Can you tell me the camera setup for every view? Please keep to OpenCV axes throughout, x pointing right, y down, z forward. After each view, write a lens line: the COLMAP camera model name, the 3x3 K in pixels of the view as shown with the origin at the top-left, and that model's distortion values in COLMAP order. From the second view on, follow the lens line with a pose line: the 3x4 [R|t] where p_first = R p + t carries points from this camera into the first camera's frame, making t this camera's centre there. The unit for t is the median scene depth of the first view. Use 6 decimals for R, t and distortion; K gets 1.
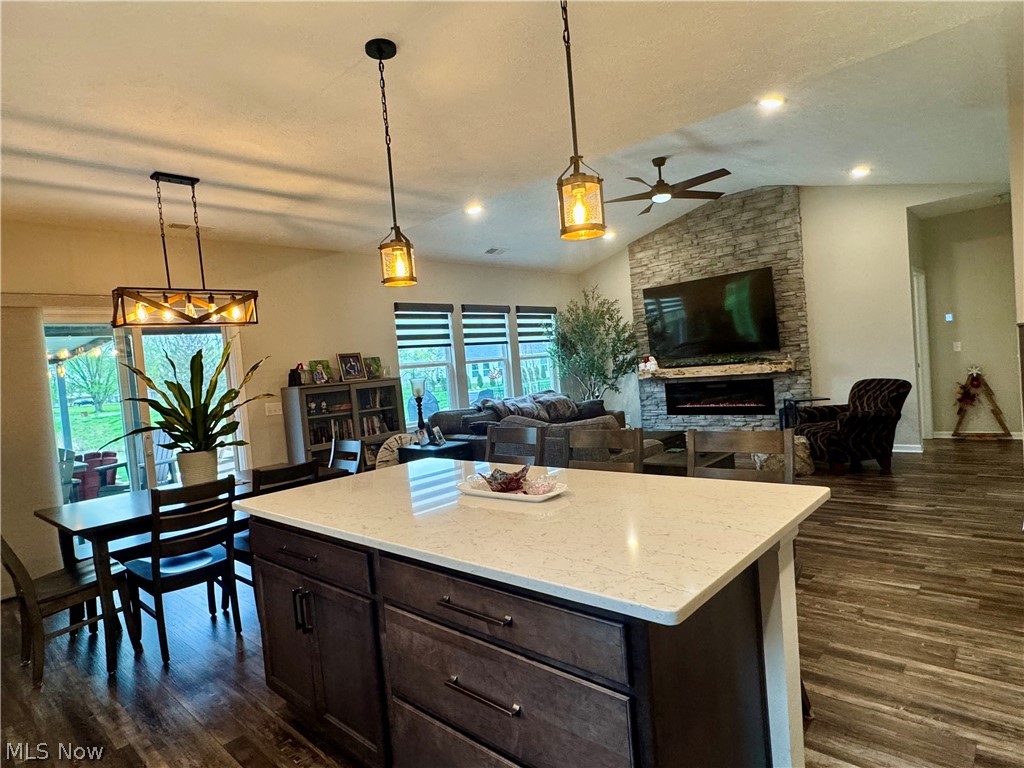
lens RADIAL K [[574.5, 0, 511.6], [0, 574.5, 384.3], [0, 0, 1]] dist [-0.005007, 0.002147]
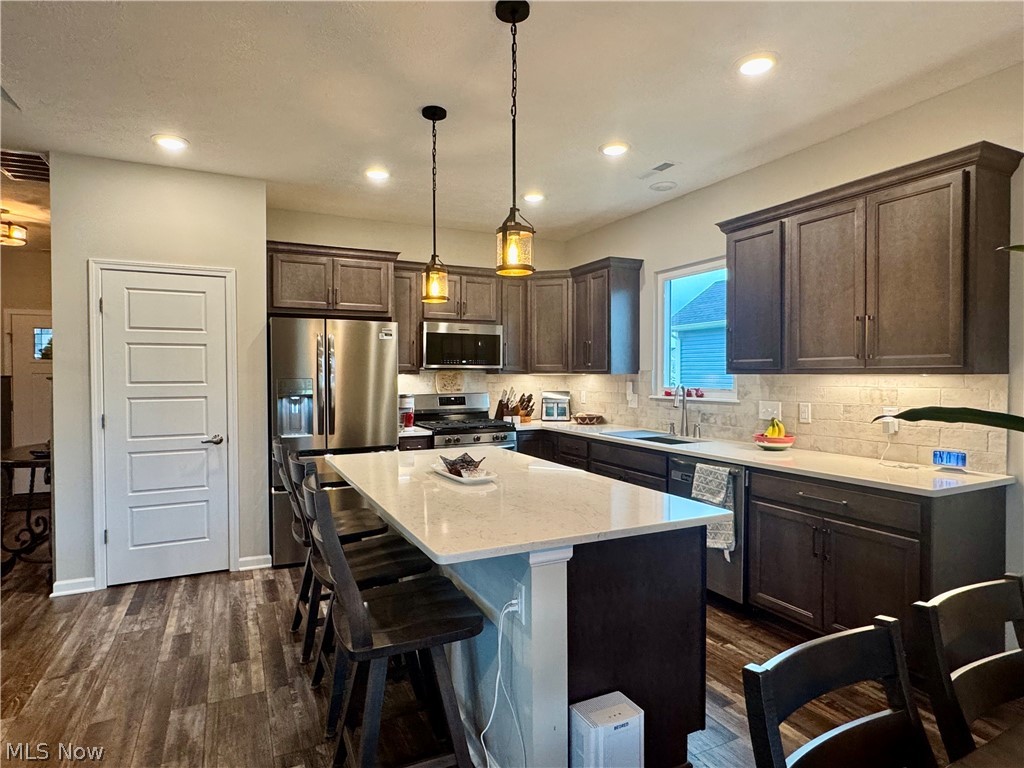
lens RADIAL K [[574.5, 0, 509.1], [0, 574.5, 383.4], [0, 0, 1]] dist [-0.005007, 0.002147]
pose [[-0.927911, 0.079373, 0.364254, -0.171247], [0.091976, 0.995610, 0.017353, -0.006937], [-0.361278, 0.049605, -0.931138, 0.637730]]
